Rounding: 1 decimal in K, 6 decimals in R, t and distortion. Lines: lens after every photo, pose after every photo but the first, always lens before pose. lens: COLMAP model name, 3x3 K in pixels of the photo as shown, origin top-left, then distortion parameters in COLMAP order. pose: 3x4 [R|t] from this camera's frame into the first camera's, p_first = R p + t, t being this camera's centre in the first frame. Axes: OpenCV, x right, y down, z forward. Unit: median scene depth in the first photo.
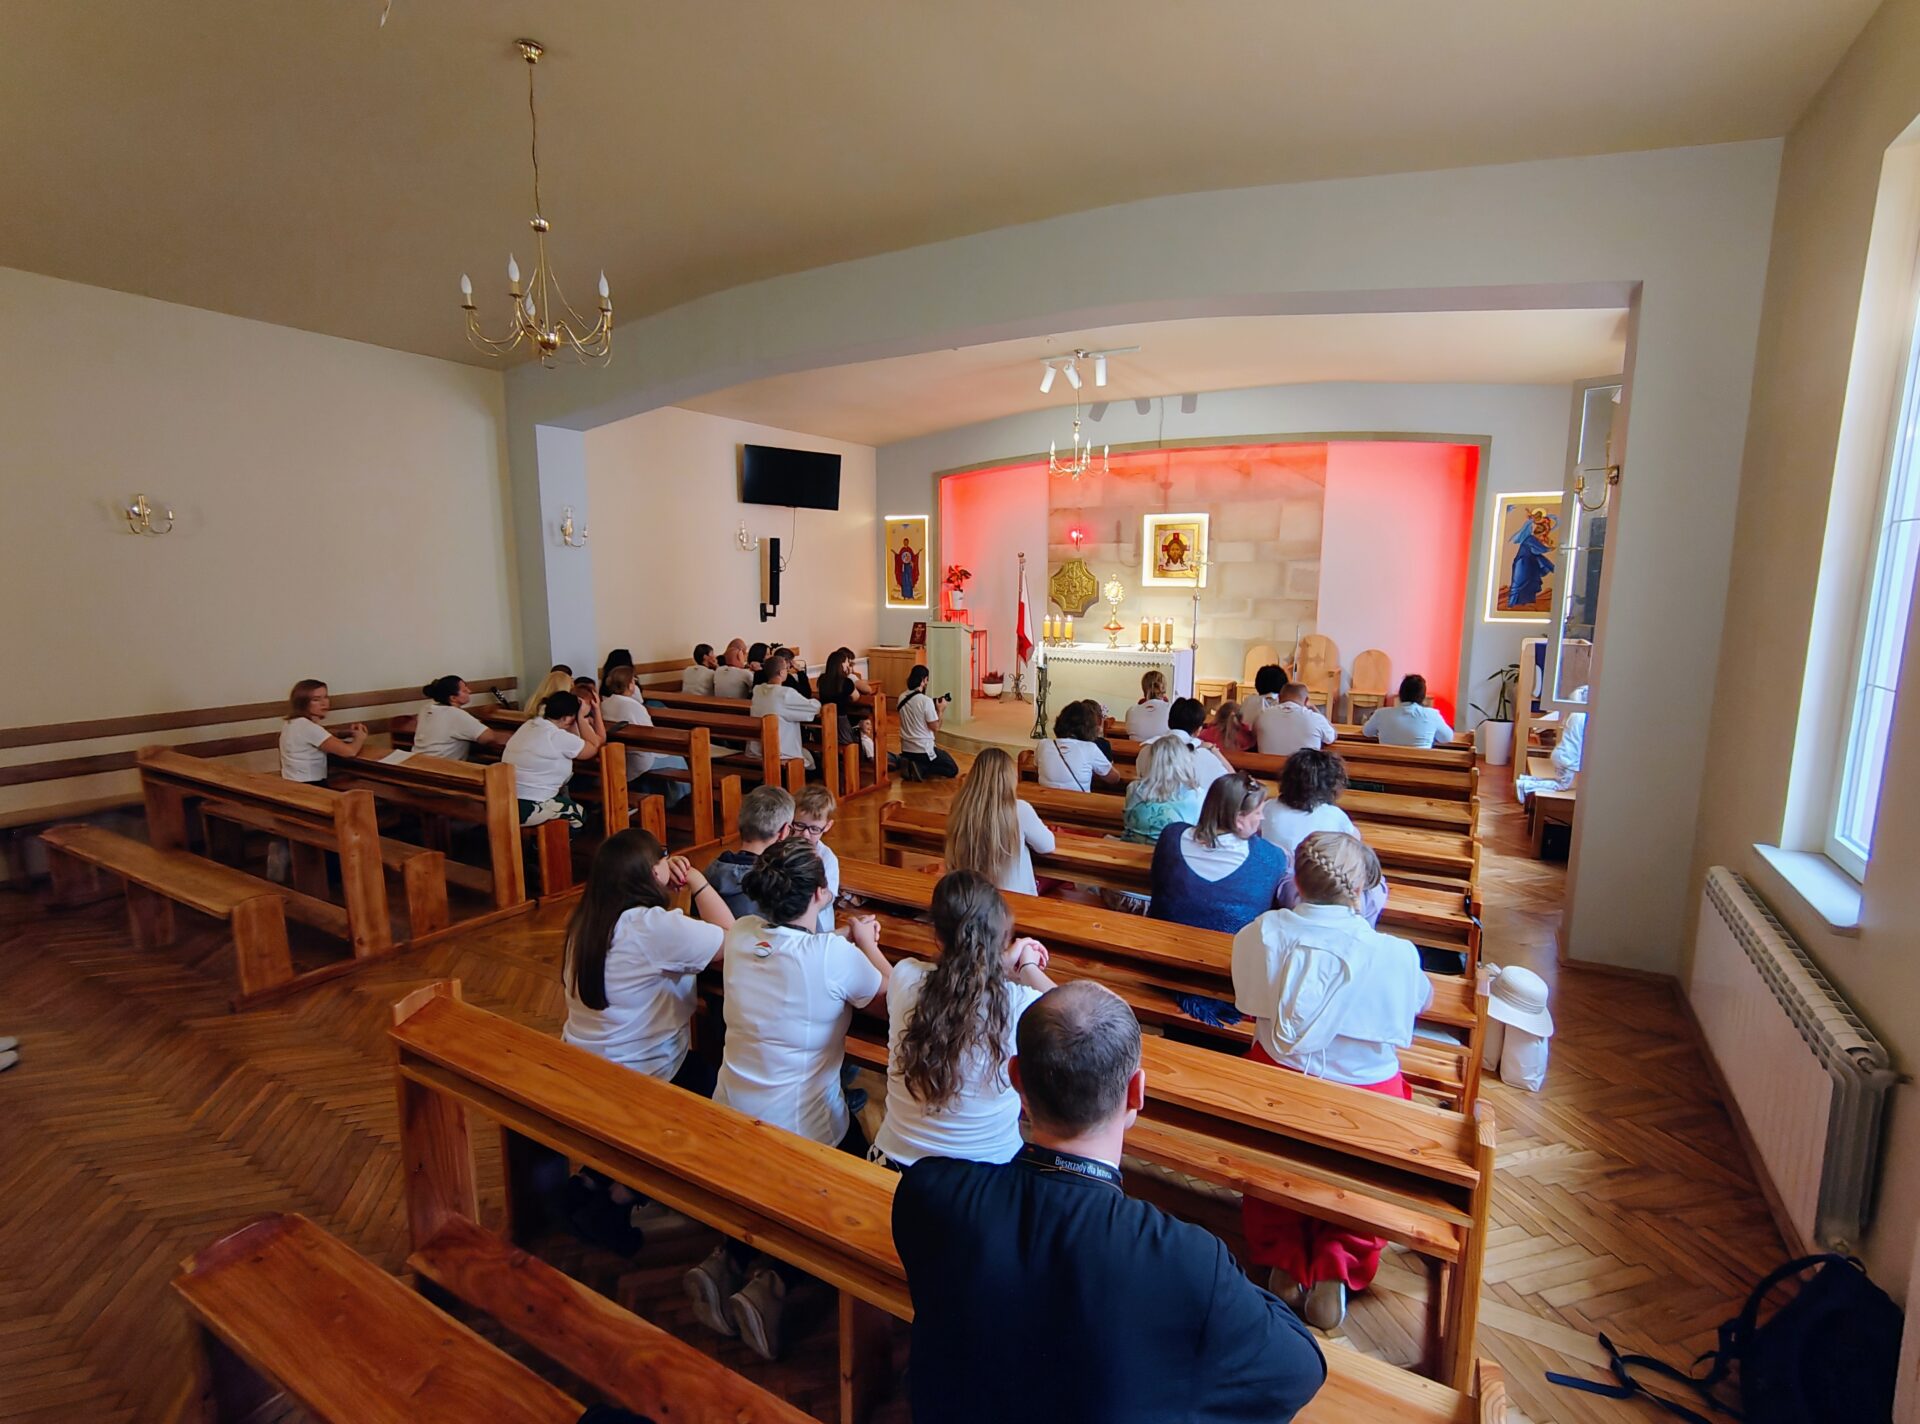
lens RADIAL K [[899.8, 0, 949.1], [0, 899.8, 718.2], [0, 0, 1]] dist [-0.004132, 0.000783]
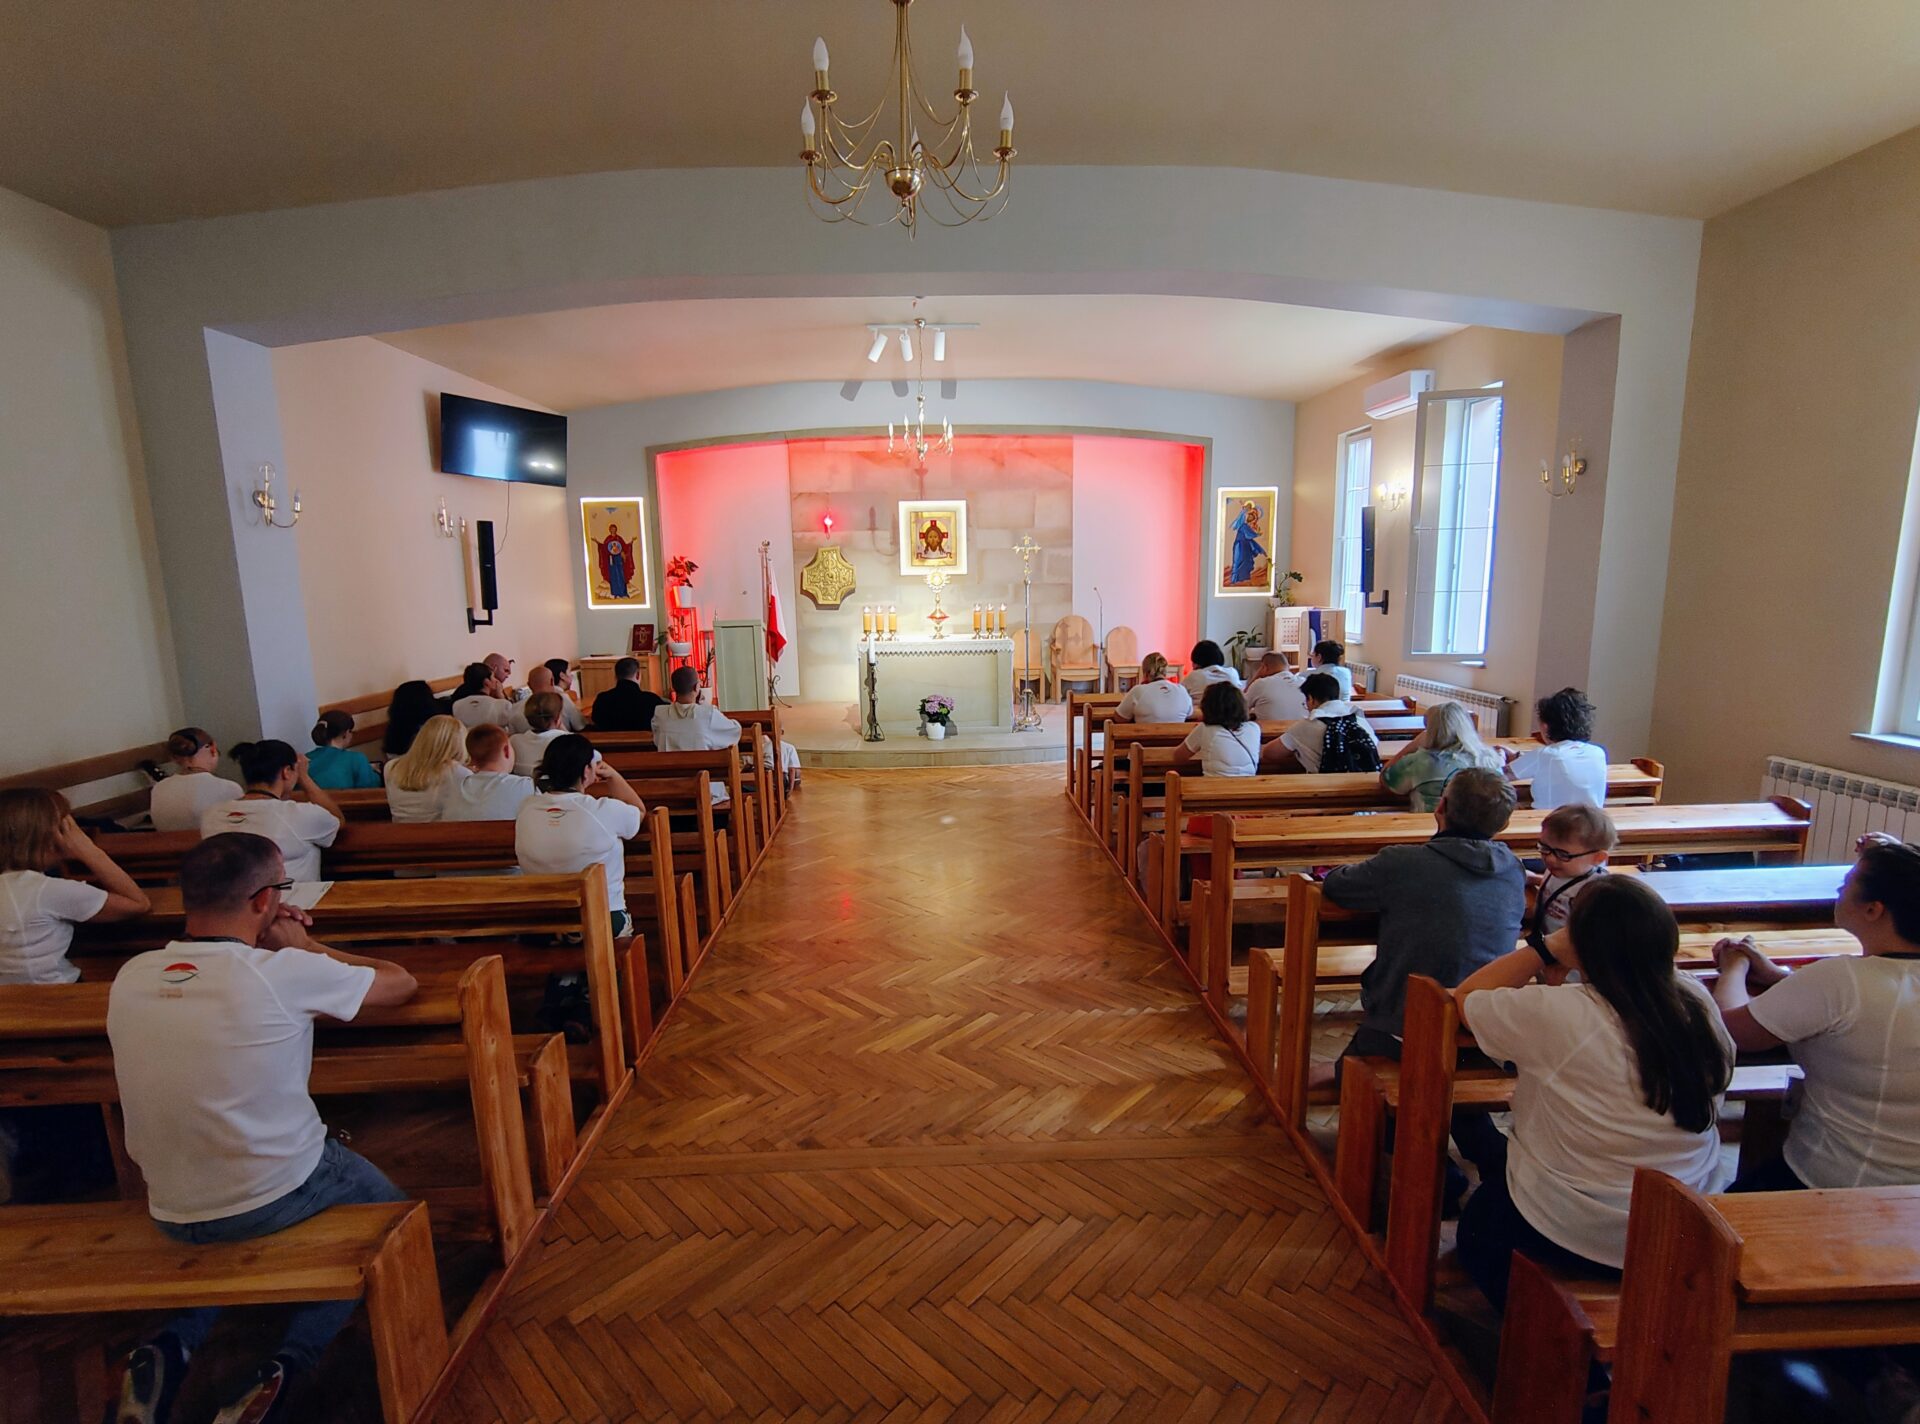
lens RADIAL K [[899.8, 0, 957.4], [0, 899.8, 711.0], [0, 0, 1]] dist [-0.004132, 0.000783]
pose [[0.843688, -0.101281, 0.527194, -0.273331], [0.103136, 0.994328, 0.025972, -0.020570], [-0.526834, 0.032461, 0.849348, 0.155721]]
